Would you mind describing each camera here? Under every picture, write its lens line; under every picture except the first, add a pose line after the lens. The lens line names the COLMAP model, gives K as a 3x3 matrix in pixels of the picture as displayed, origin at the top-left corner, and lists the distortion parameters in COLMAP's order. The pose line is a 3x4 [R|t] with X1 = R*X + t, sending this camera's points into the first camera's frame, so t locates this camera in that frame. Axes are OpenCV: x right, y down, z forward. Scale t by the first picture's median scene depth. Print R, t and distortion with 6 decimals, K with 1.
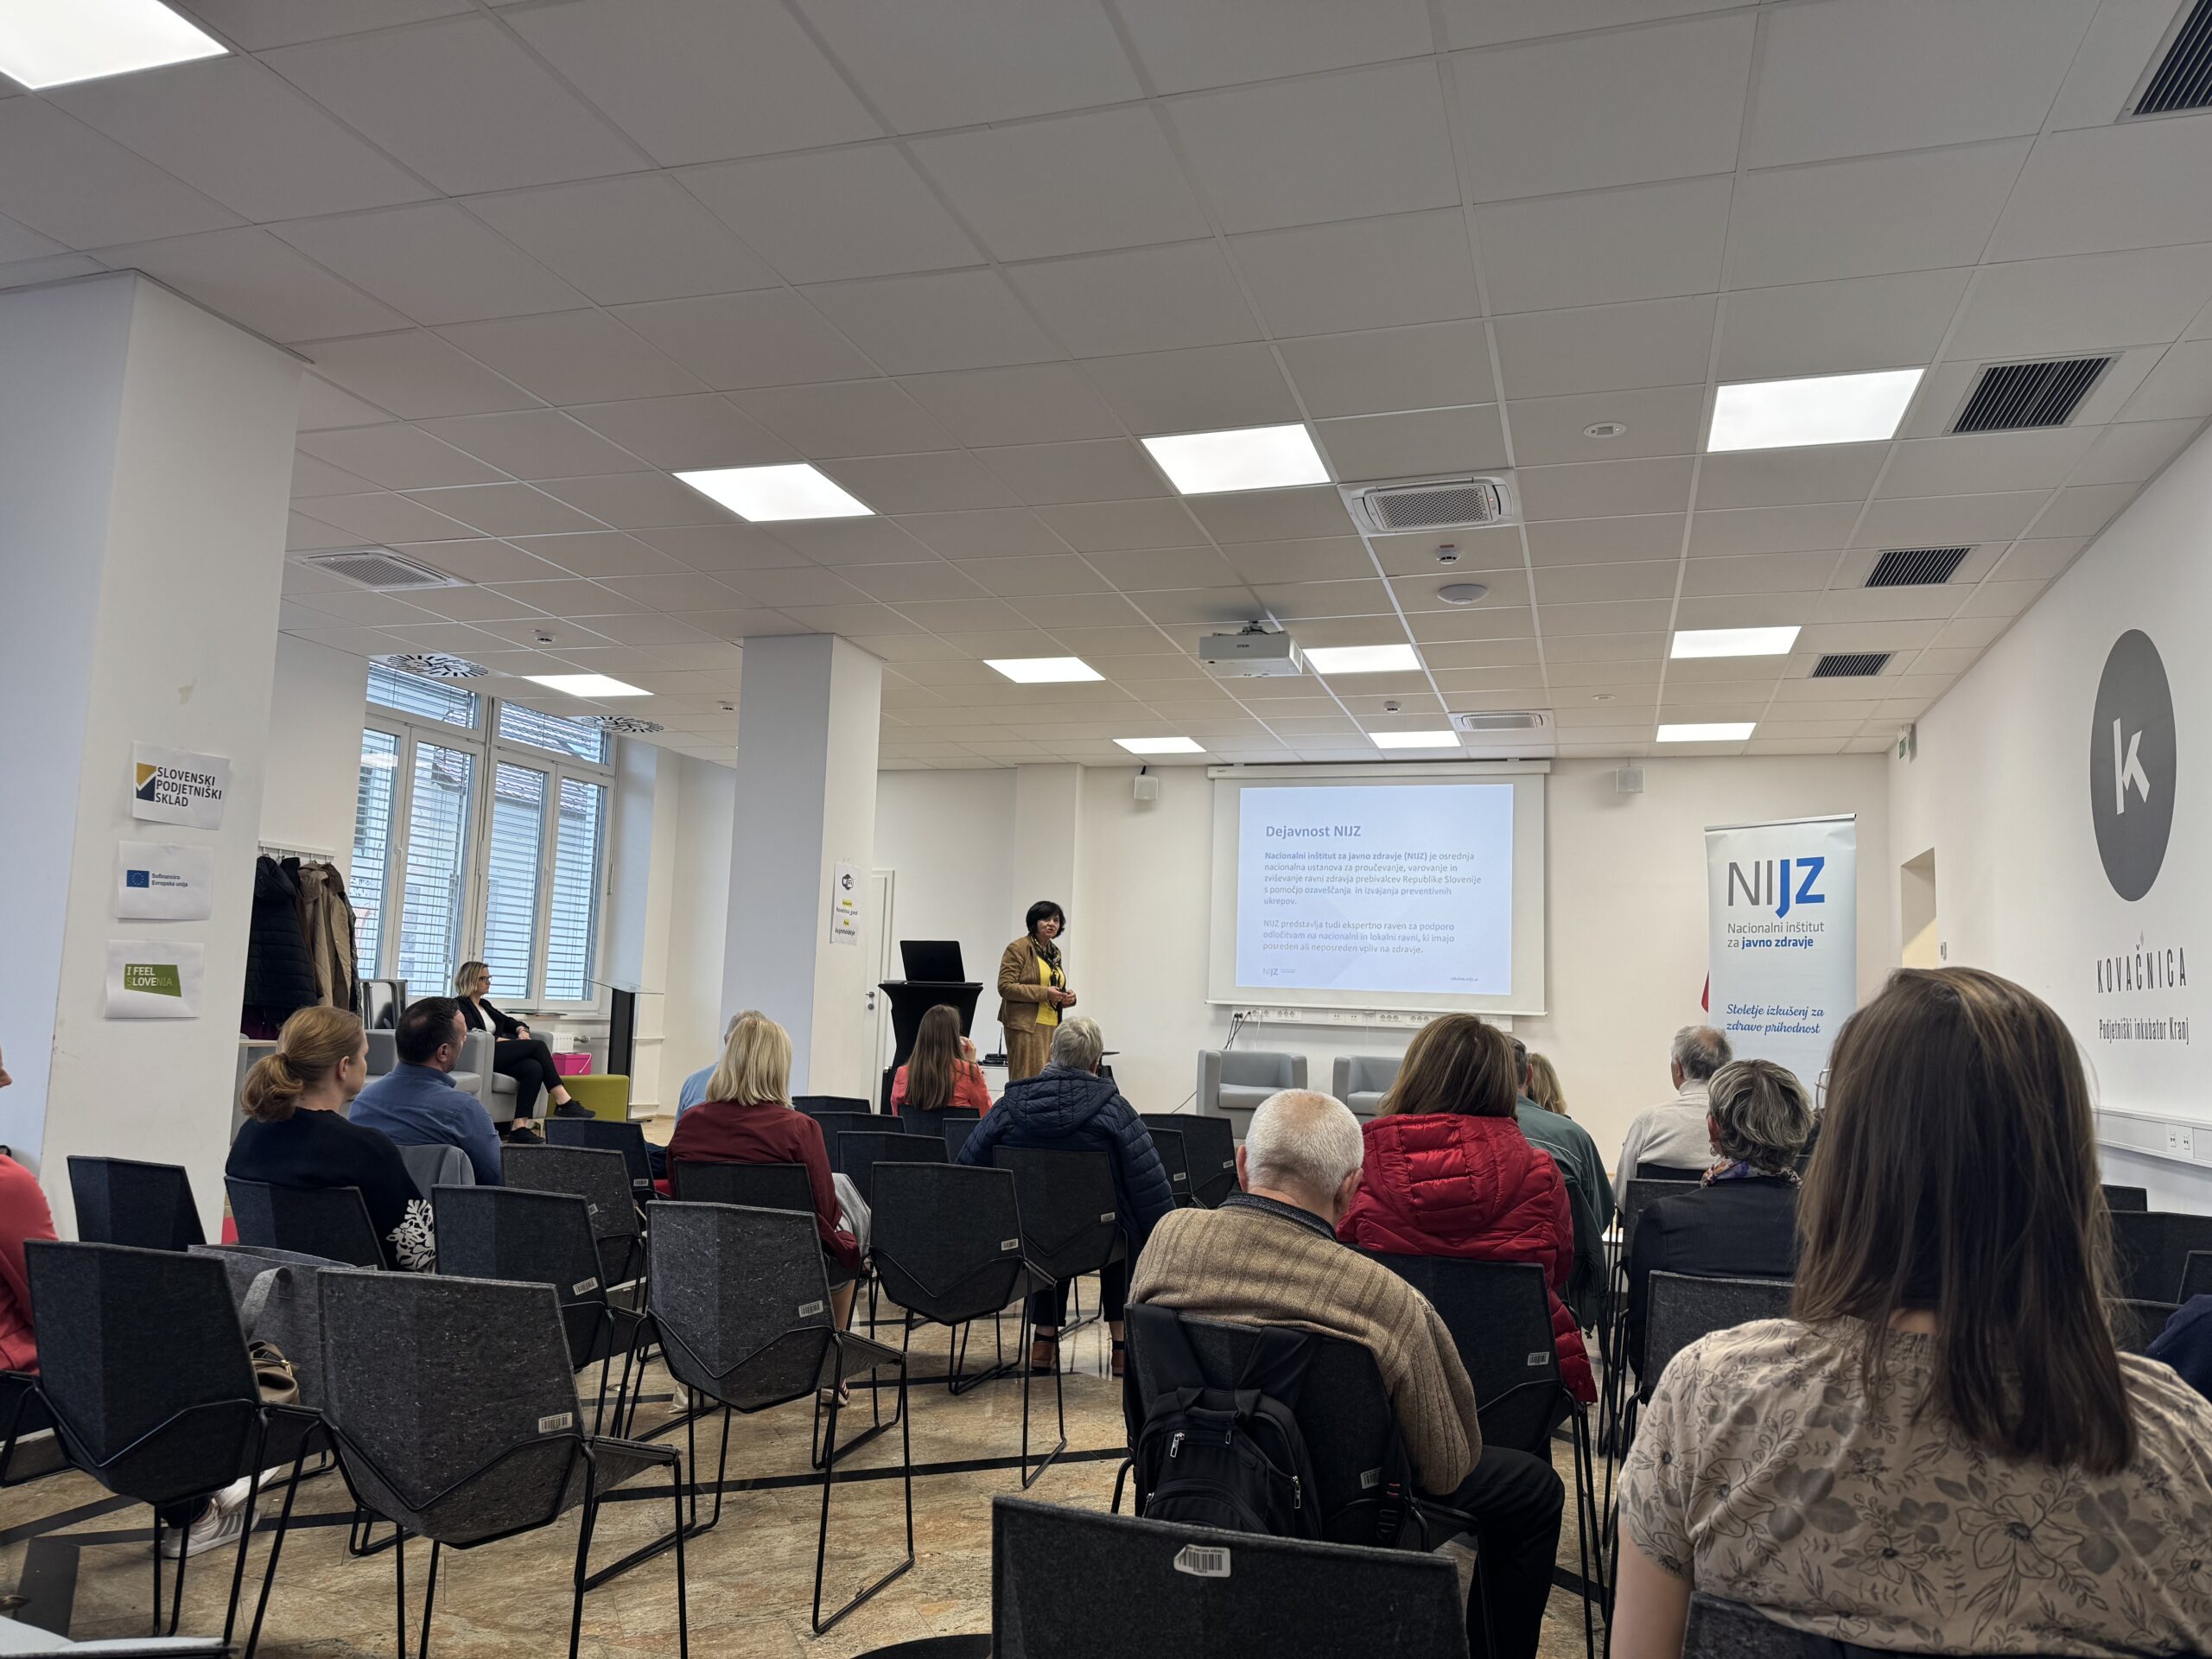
lens RADIAL K [[1519.5, 0, 1106.0], [0, 1519.5, 829.5], [0, 0, 1]] dist [0.096043, -0.127899]
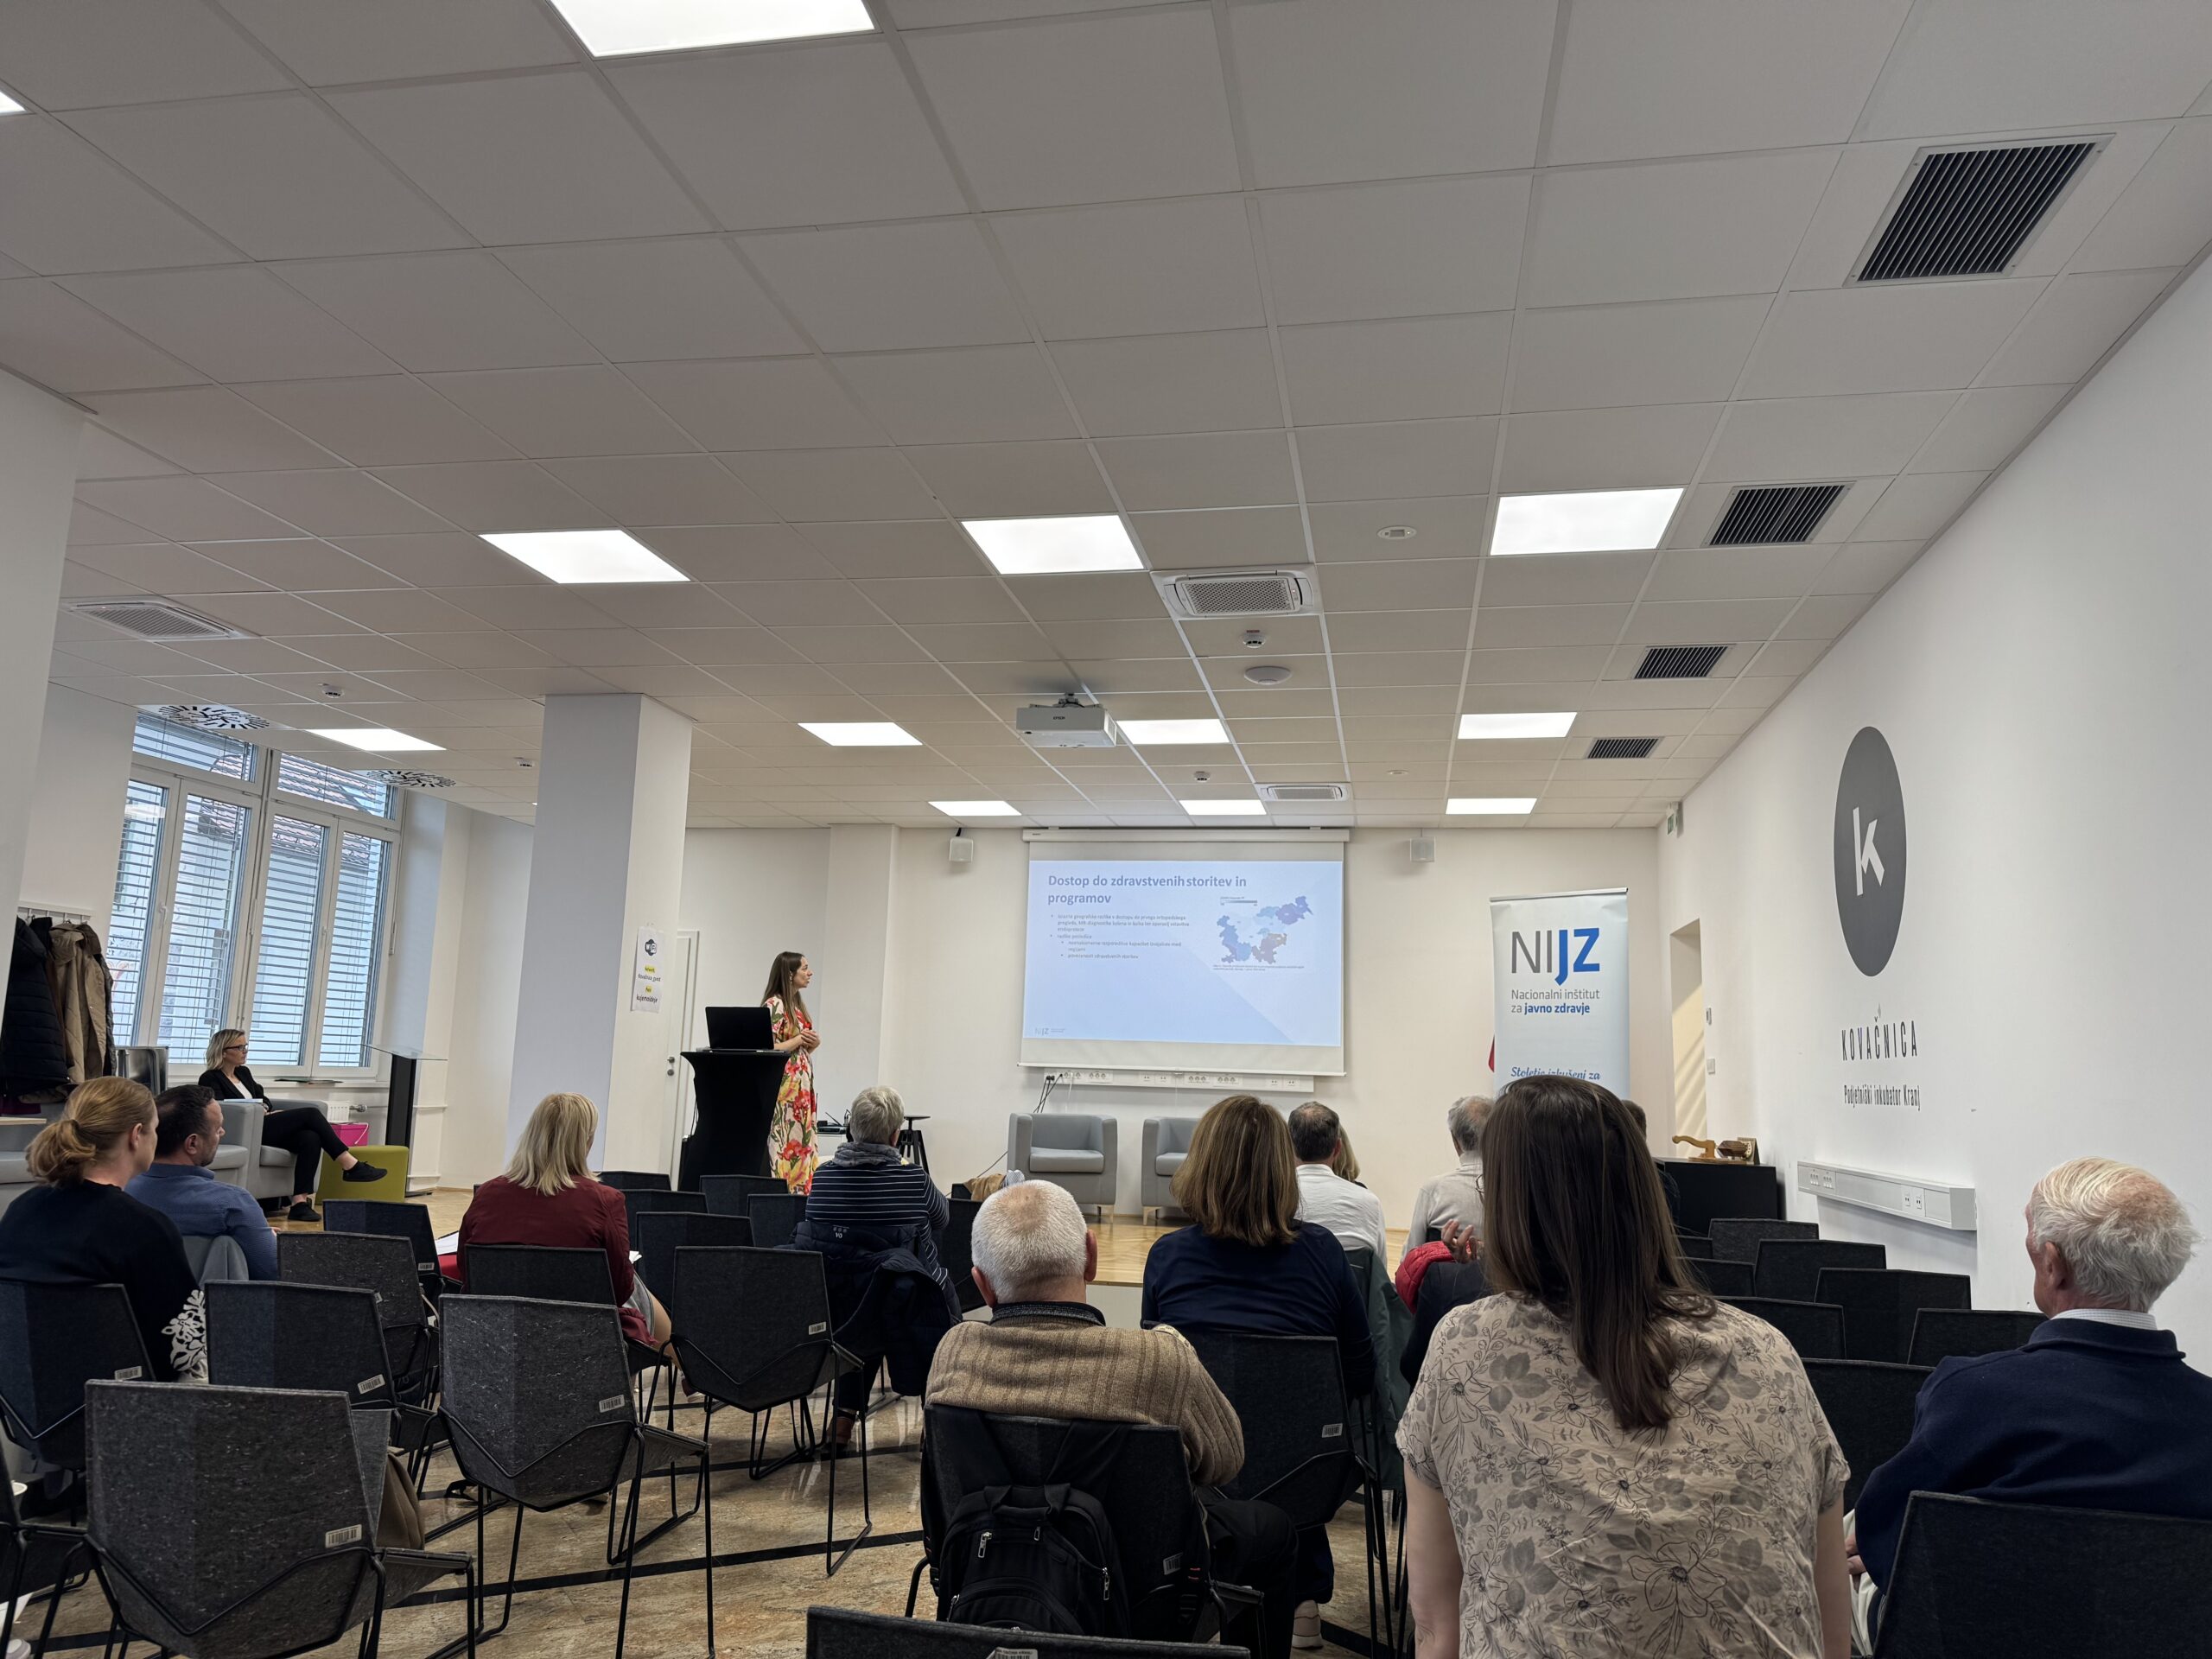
lens RADIAL K [[1518.6, 0, 1096.5], [0, 1518.6, 828.6], [0, 0, 1]] dist [0.099876, -0.129280]
pose [[0.993194, 0.013335, 0.115705, -0.002058], [-0.009224, 0.999309, -0.035992, -0.012017], [-0.116105, 0.034680, 0.992631, -0.014970]]
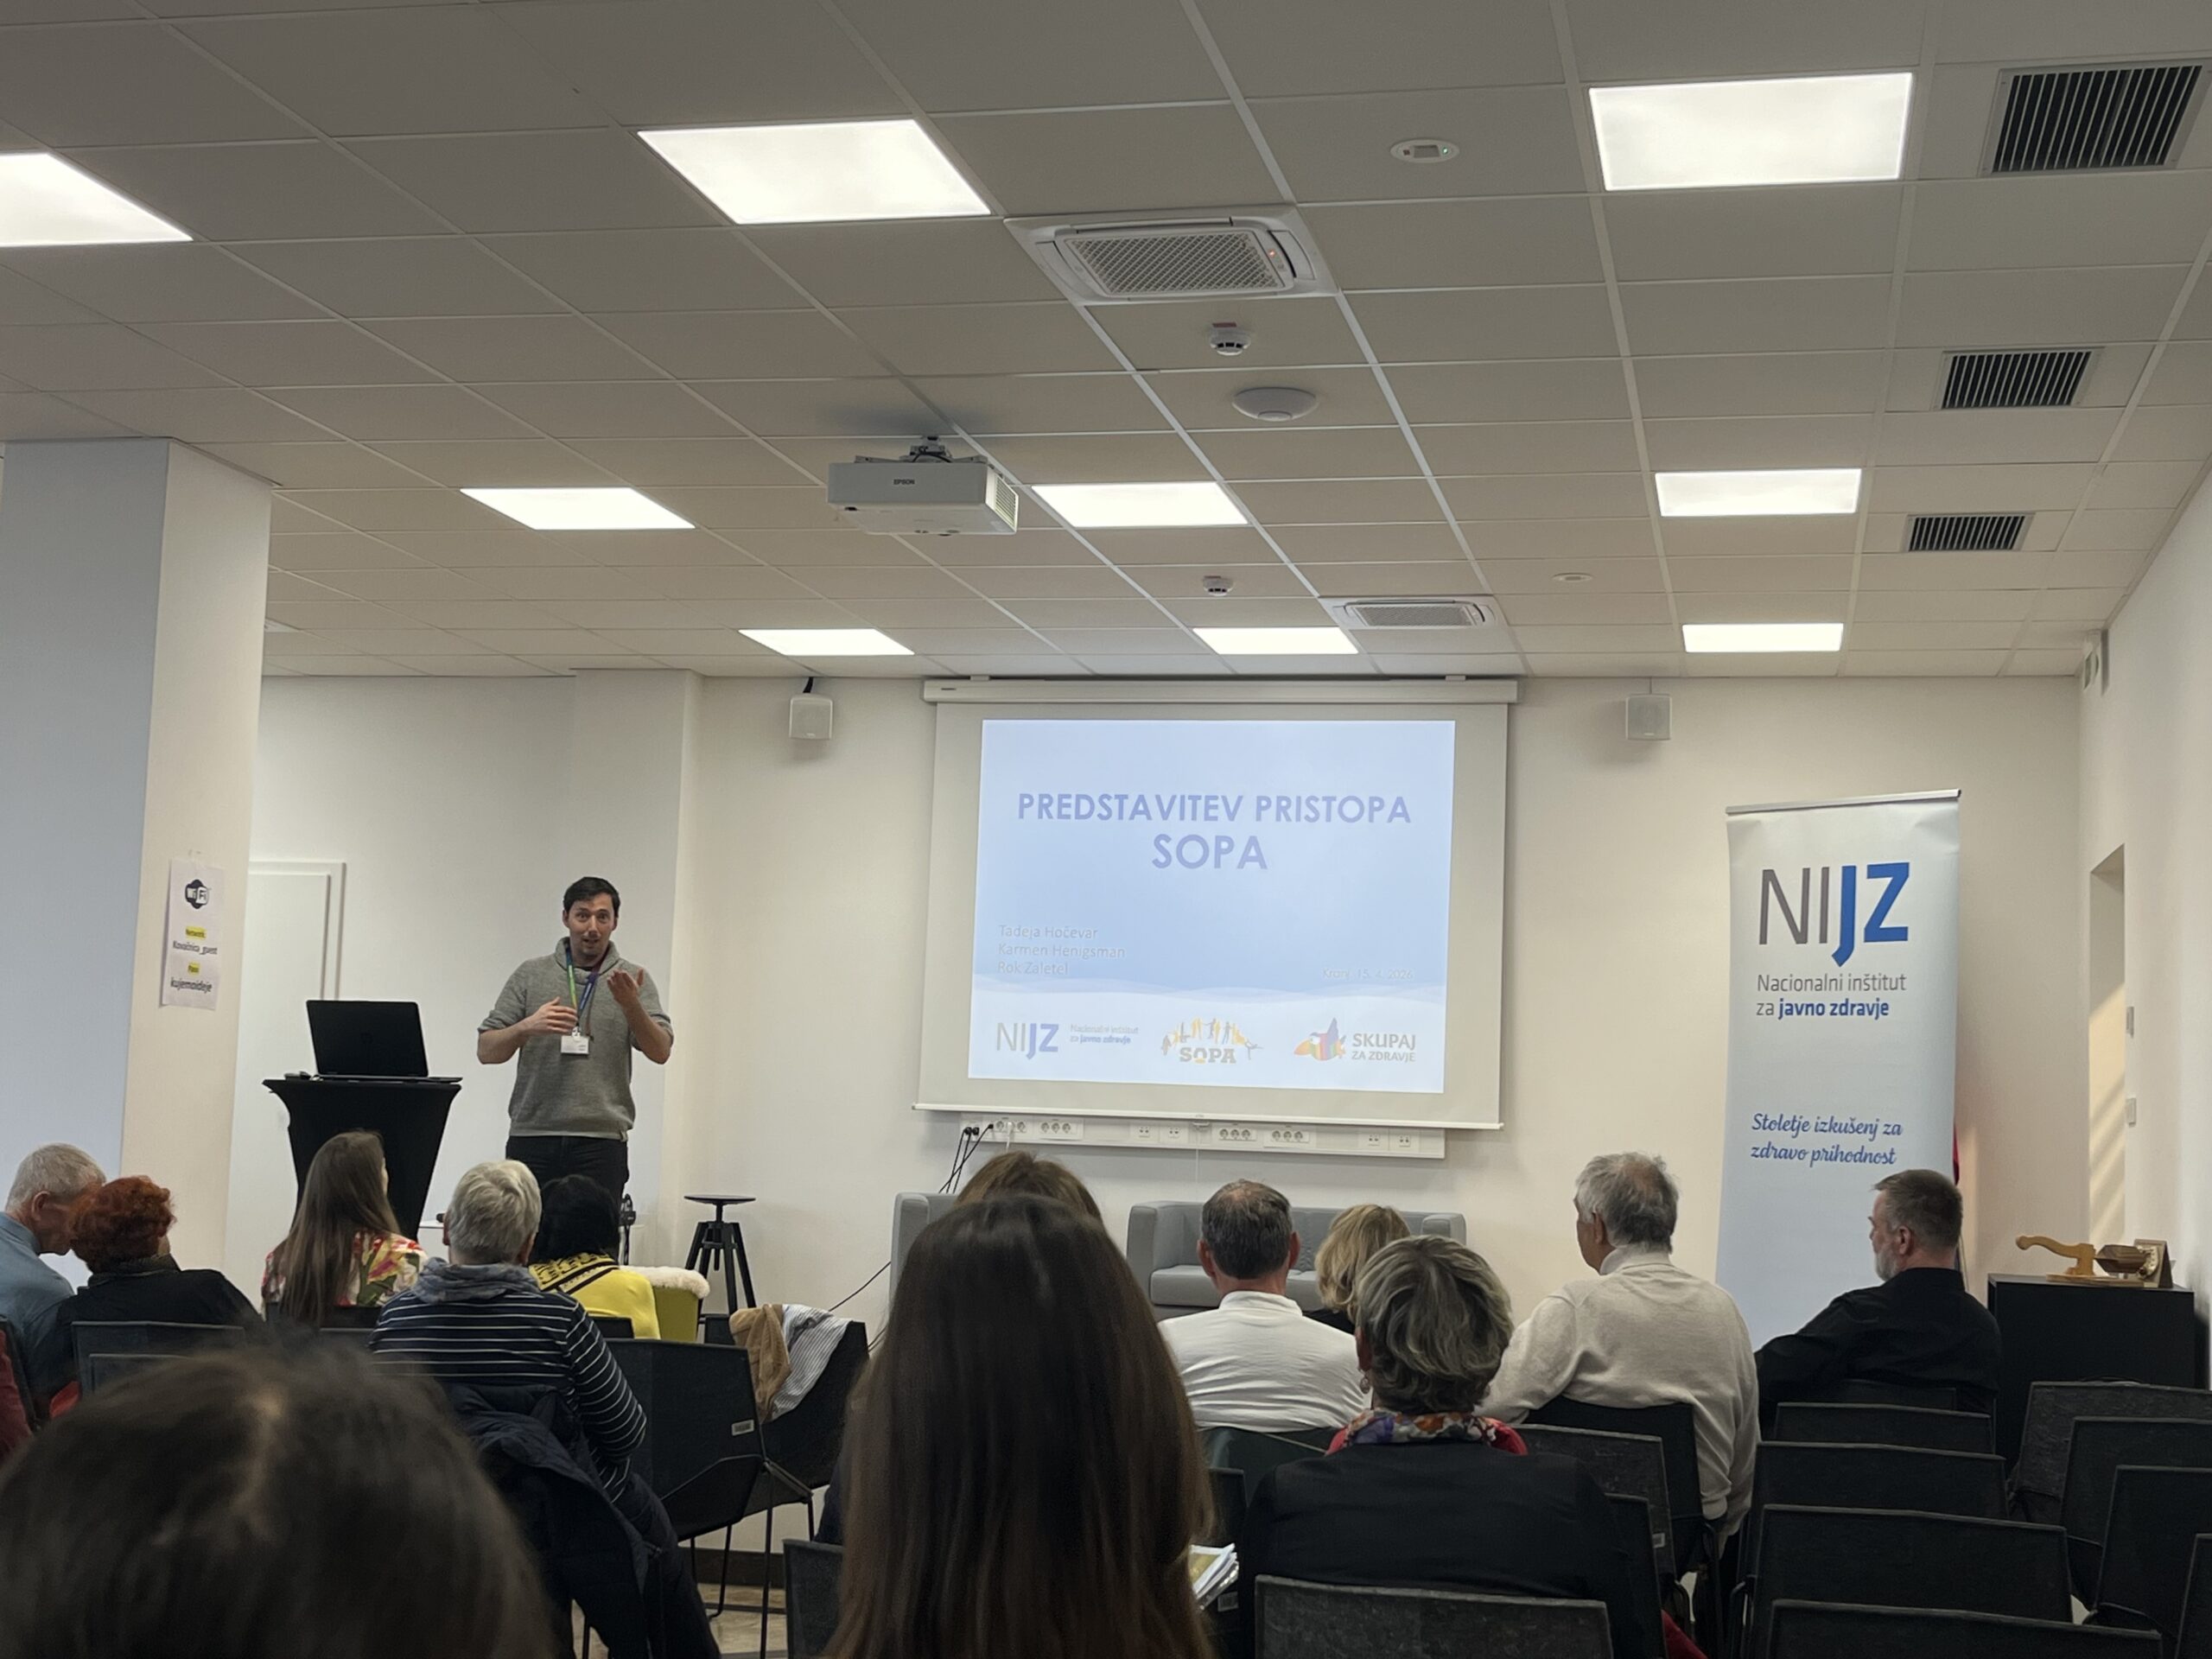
lens RADIAL K [[2839.6, 0, 1106.0], [0, 2839.6, 829.5], [0, 0, 1]] dist [0.054696, -0.031399]
pose [[0.996488, 0.008694, 0.083281, 0.092192], [-0.010384, 0.999748, 0.019878, -0.016588], [-0.083087, -0.020673, 0.996328, -0.064616]]
